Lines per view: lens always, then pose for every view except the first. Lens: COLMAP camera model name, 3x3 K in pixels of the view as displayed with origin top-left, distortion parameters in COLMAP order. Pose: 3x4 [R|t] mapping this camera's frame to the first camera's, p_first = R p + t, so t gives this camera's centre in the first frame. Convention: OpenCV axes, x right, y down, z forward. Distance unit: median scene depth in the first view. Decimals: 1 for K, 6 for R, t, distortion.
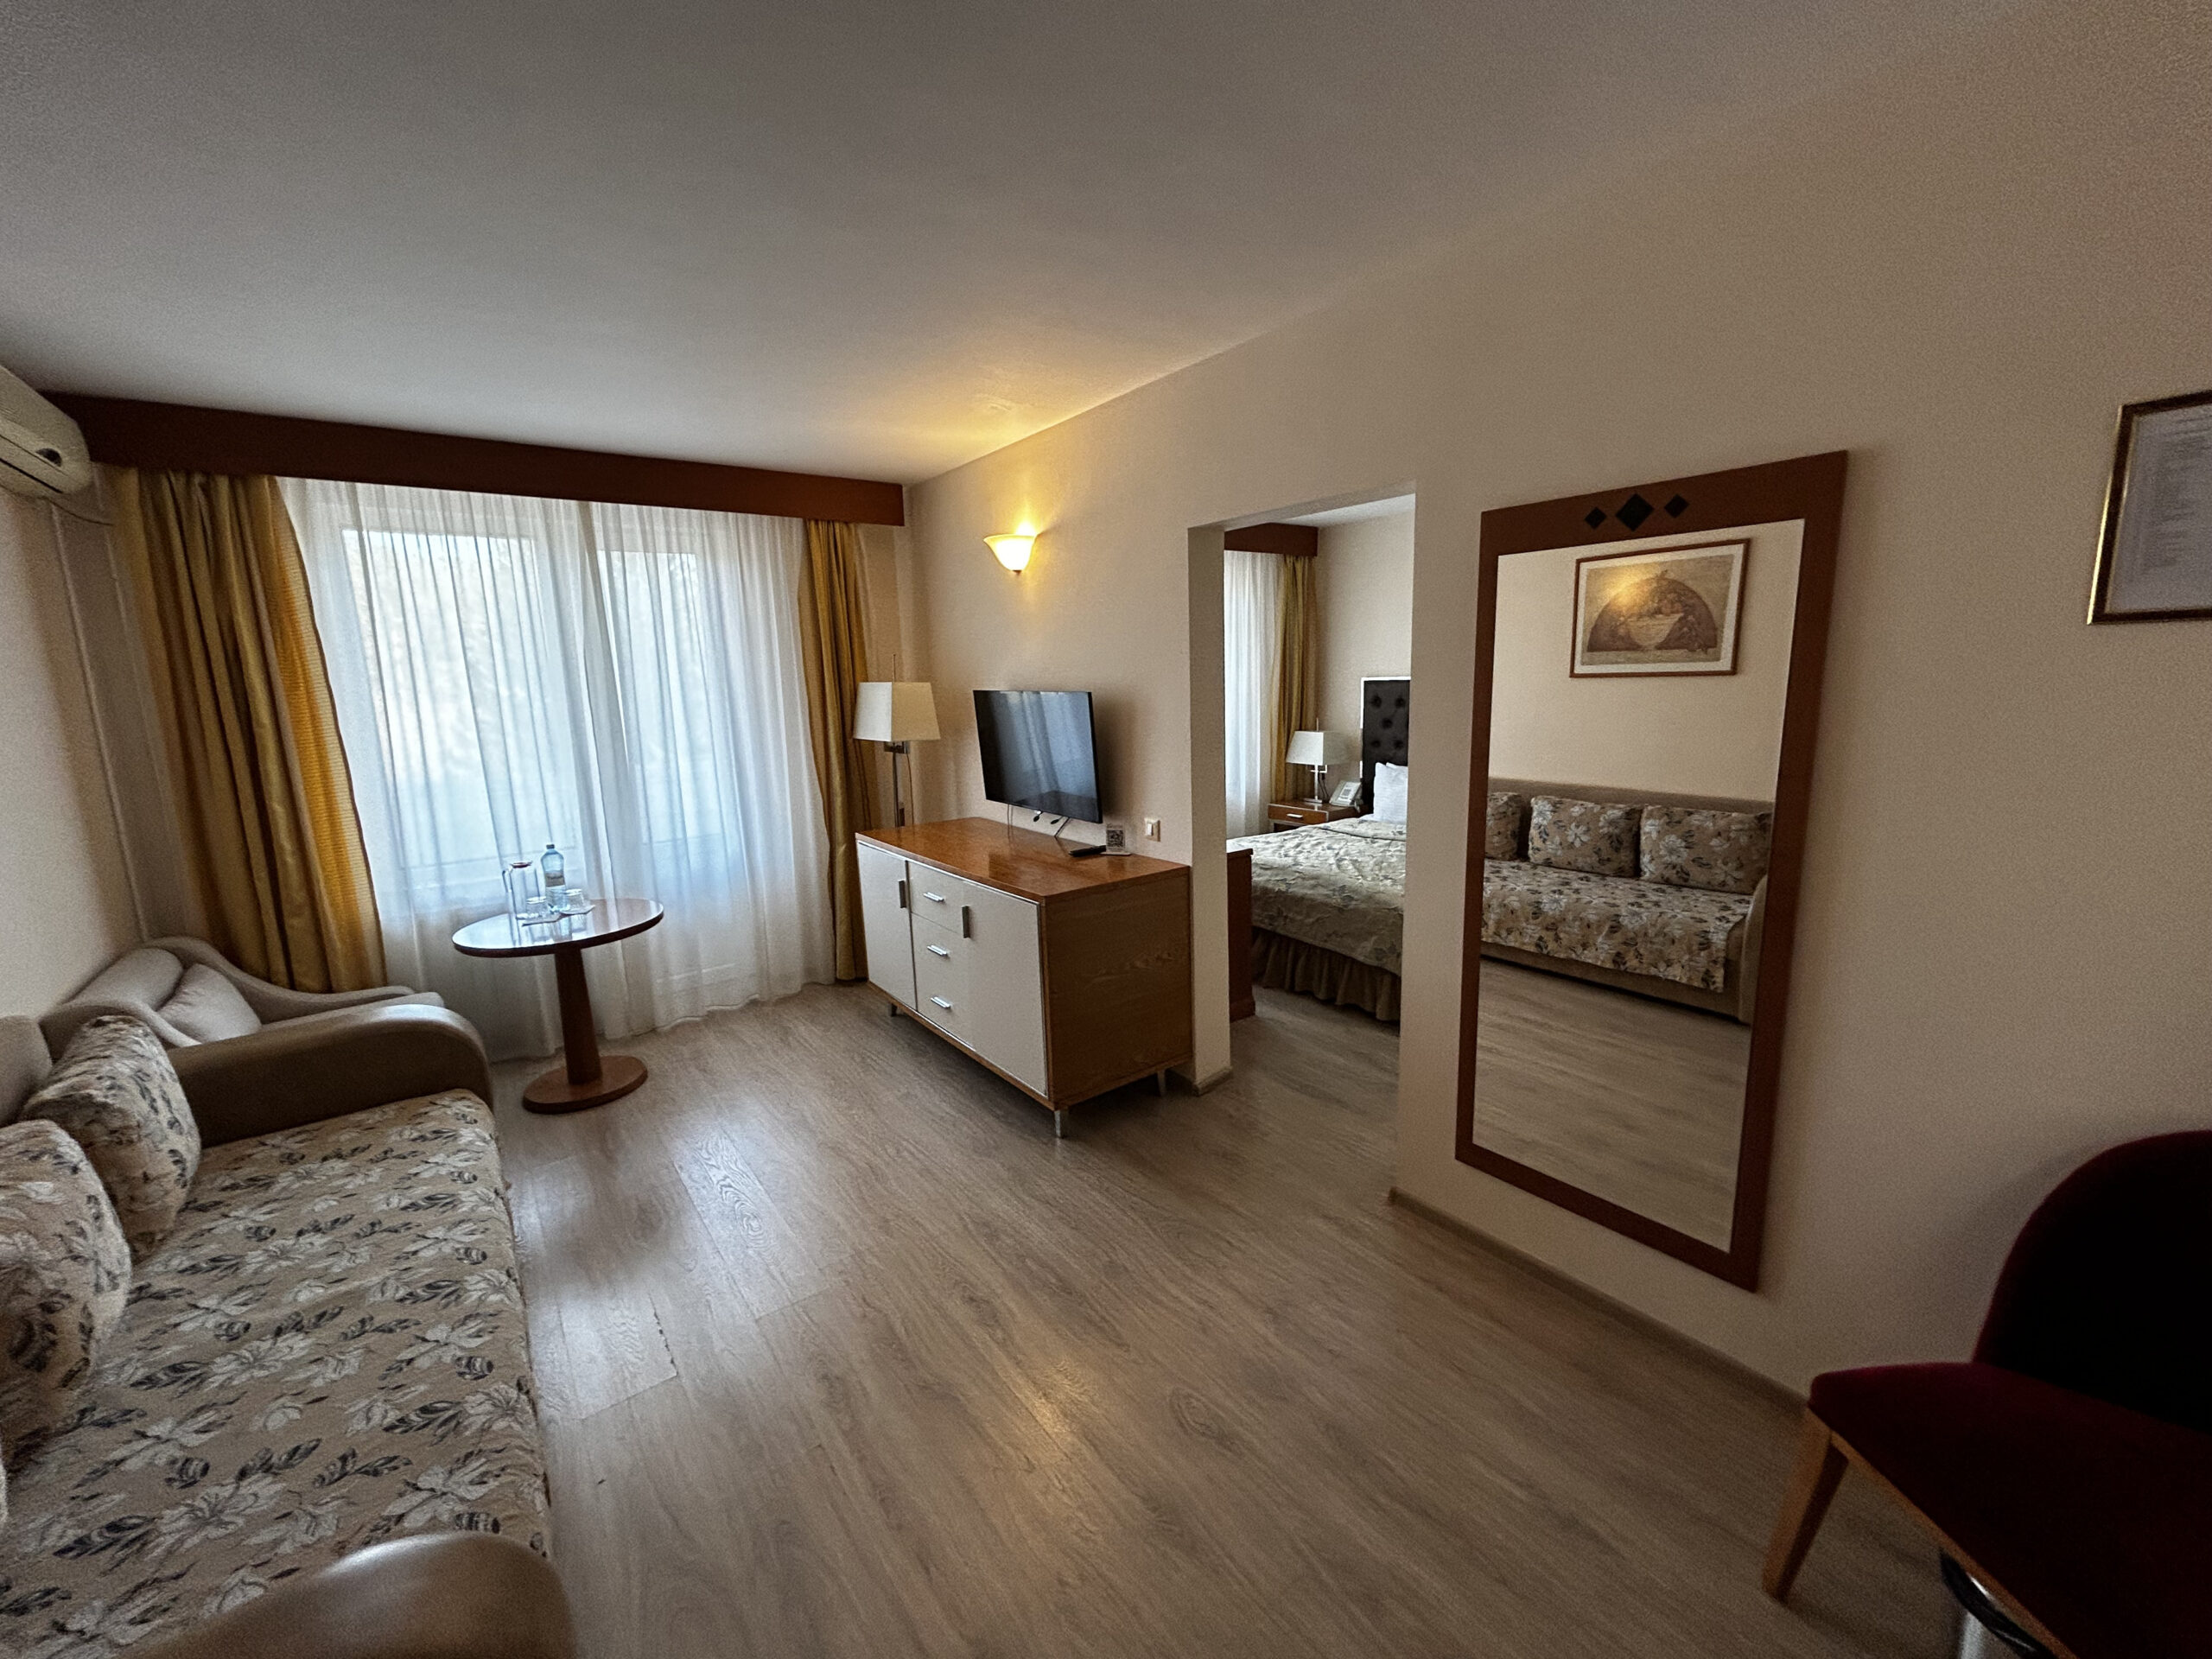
lens RADIAL K [[885.5, 0, 1109.3], [0, 885.5, 824.5], [0, 0, 1]] dist [-0.004673, 0.000606]
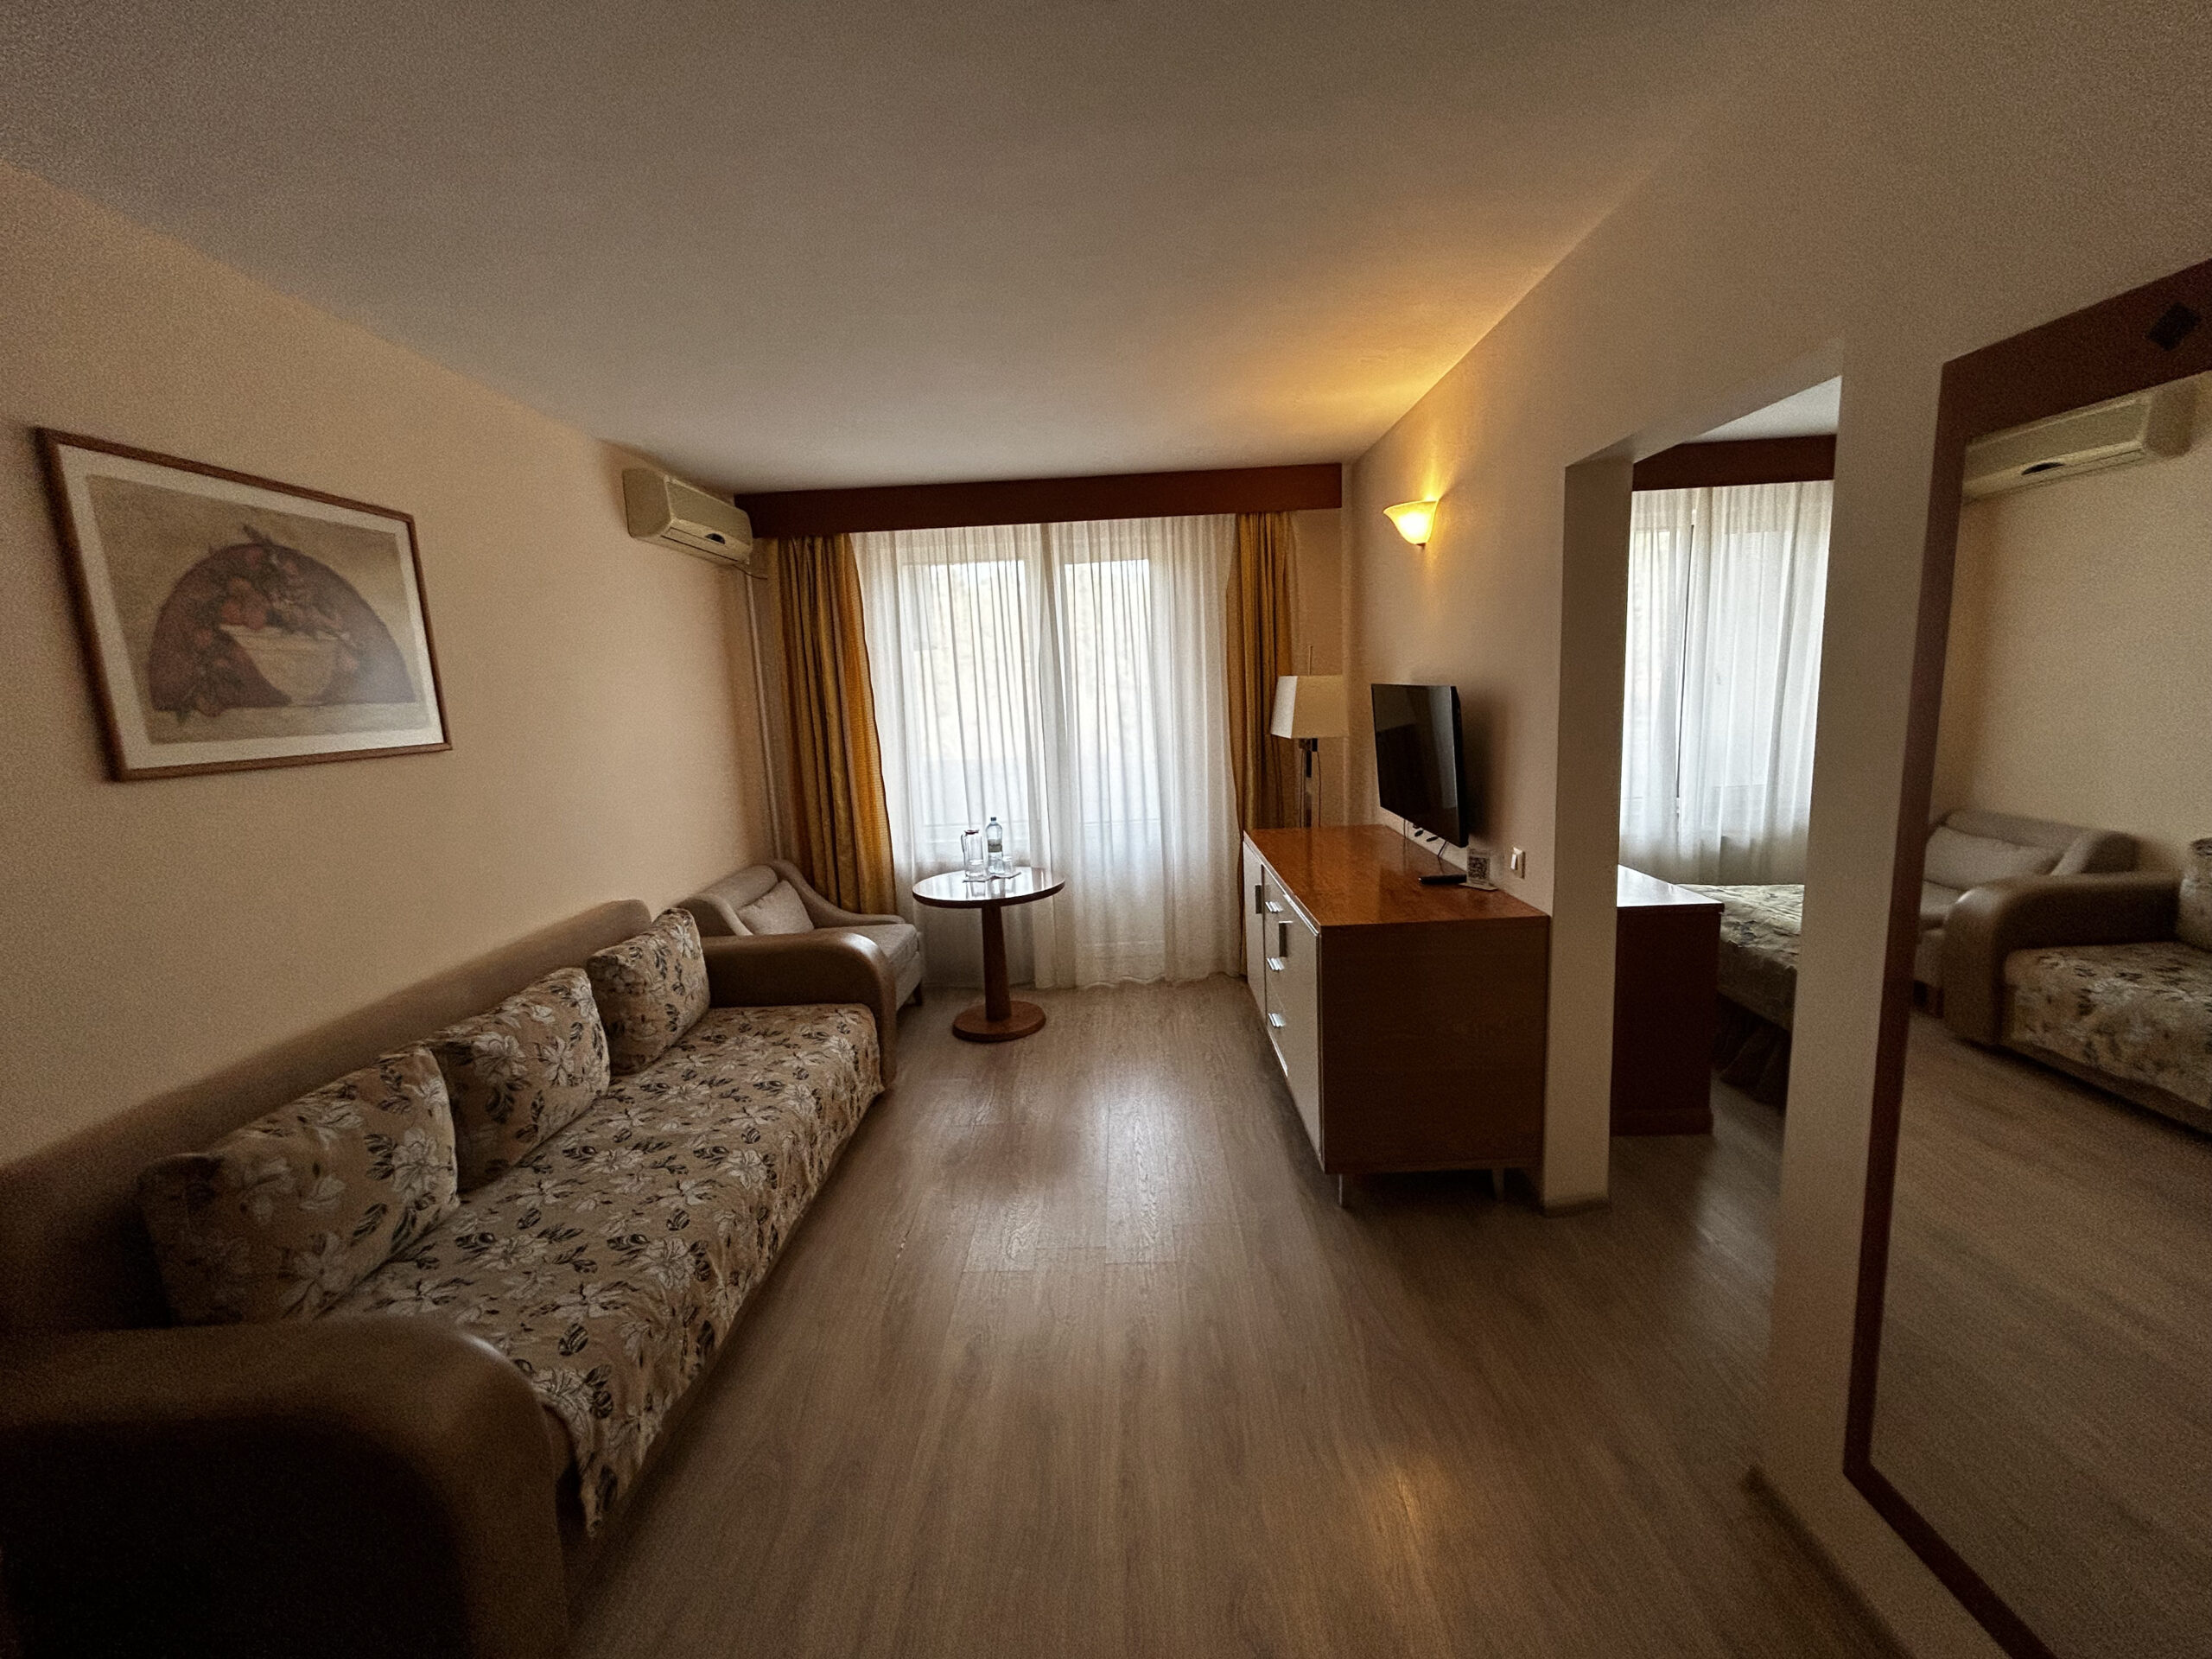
lens RADIAL K [[885.5, 0, 1109.3], [0, 885.5, 824.5], [0, 0, 1]] dist [-0.004673, 0.000606]
pose [[0.786477, 0.087850, -0.611340, 0.240884], [-0.079571, 0.995996, 0.040758, -0.030953], [0.612473, 0.016589, 0.790318, 0.162599]]
